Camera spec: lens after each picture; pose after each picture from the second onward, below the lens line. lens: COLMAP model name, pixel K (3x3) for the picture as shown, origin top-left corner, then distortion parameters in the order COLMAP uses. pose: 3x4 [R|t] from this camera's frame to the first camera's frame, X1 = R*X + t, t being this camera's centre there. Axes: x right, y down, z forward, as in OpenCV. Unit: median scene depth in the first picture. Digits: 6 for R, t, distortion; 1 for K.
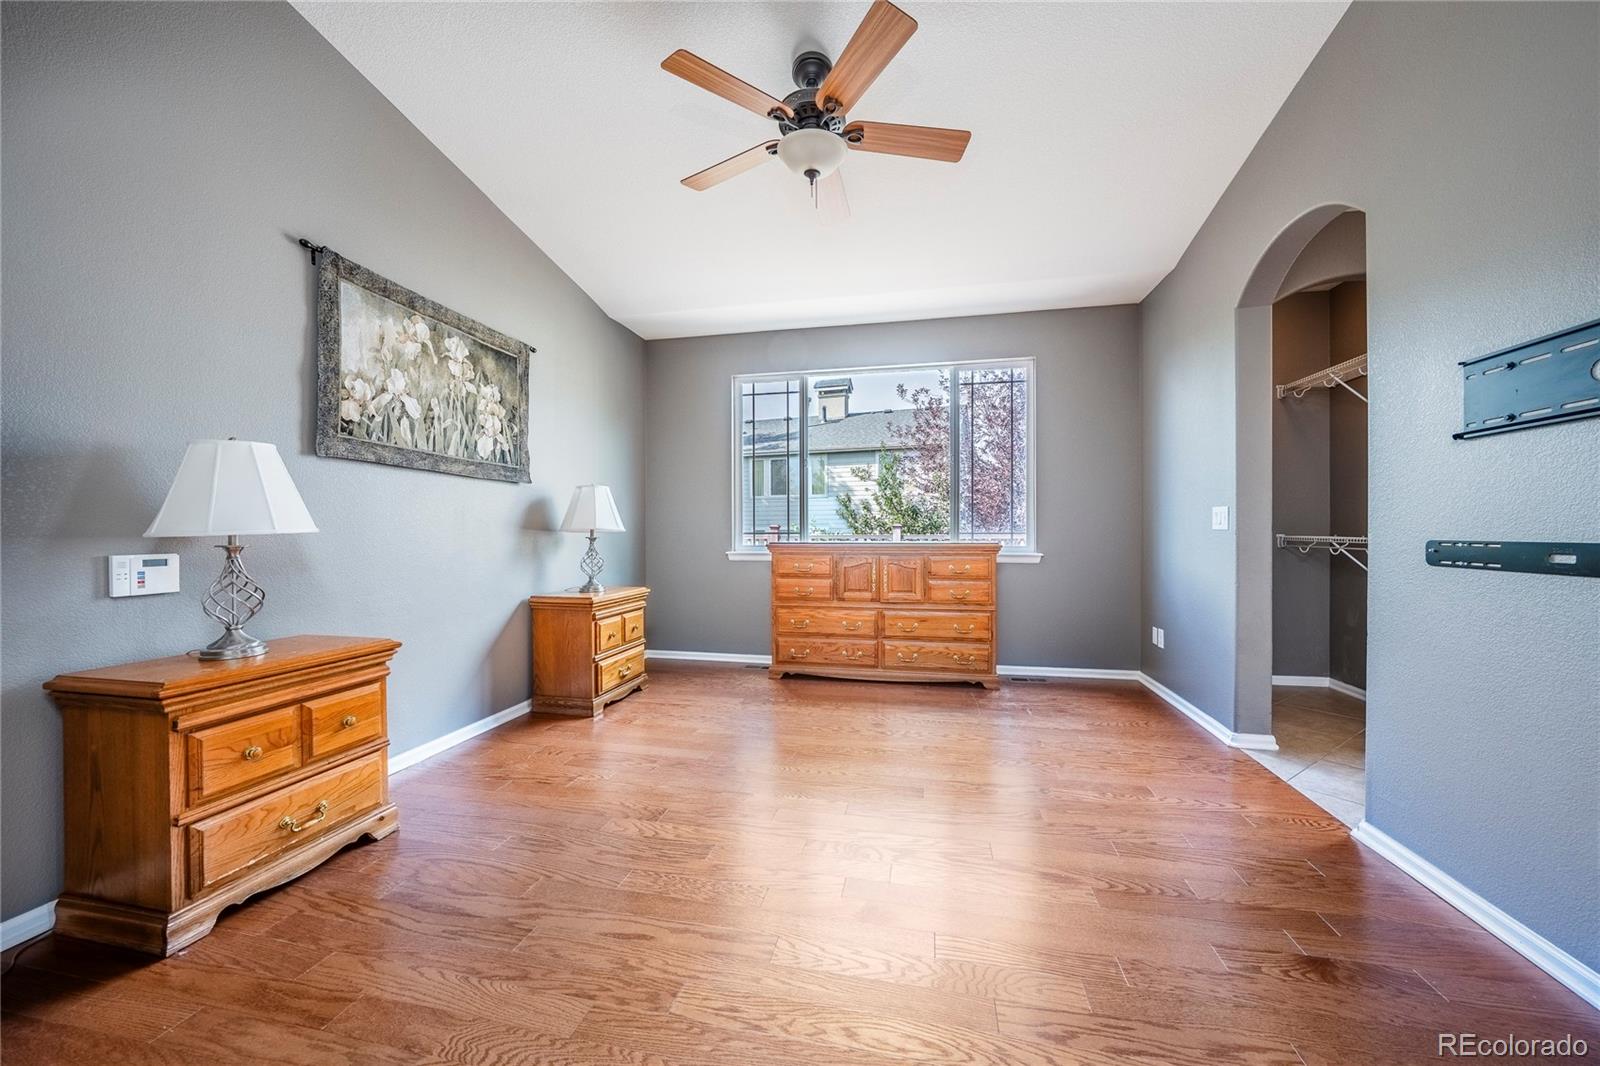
lens RADIAL K [[586.4, 0, 800.0], [0, 586.4, 533.0], [0, 0, 1]] dist [-0.018827, 0.005029]
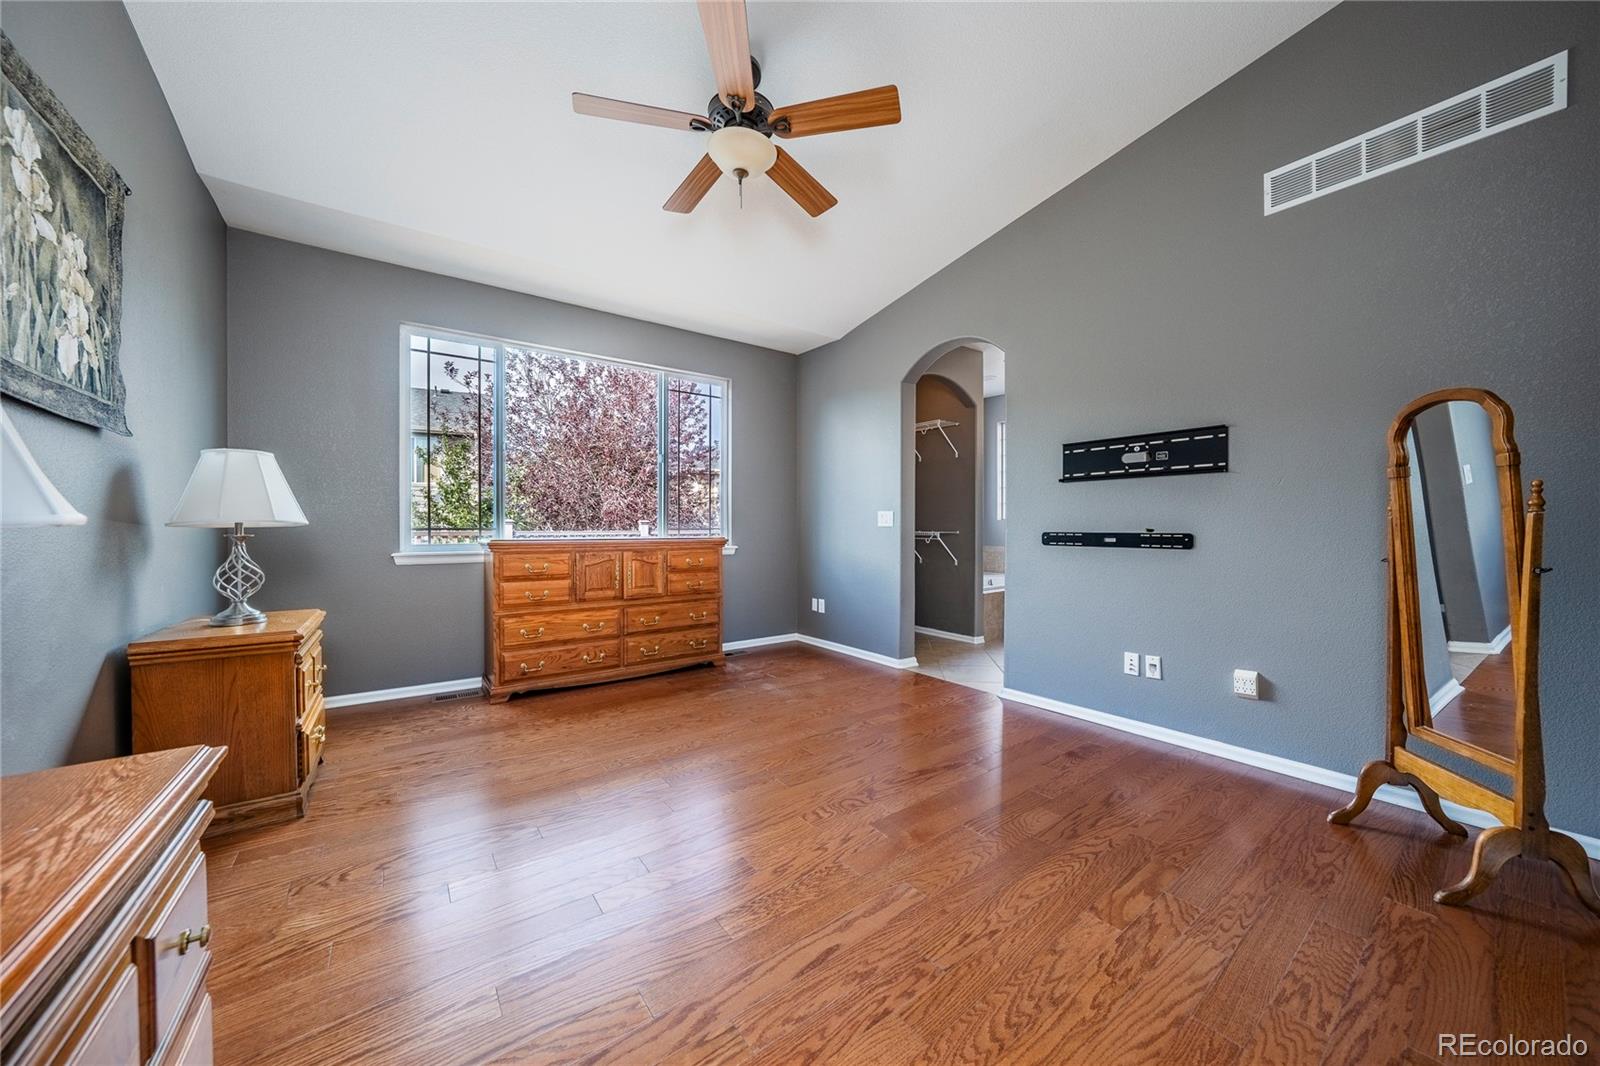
lens RADIAL K [[555.2, 0, 802.7], [0, 555.2, 532.4], [0, 0, 1]] dist [-0.026553, 0.006732]
pose [[0.656005, -0.003723, 0.754747, -0.413177], [0.000303, 0.999989, 0.004670, 0.002119], [-0.754757, -0.002835, 0.655999, 0.189373]]
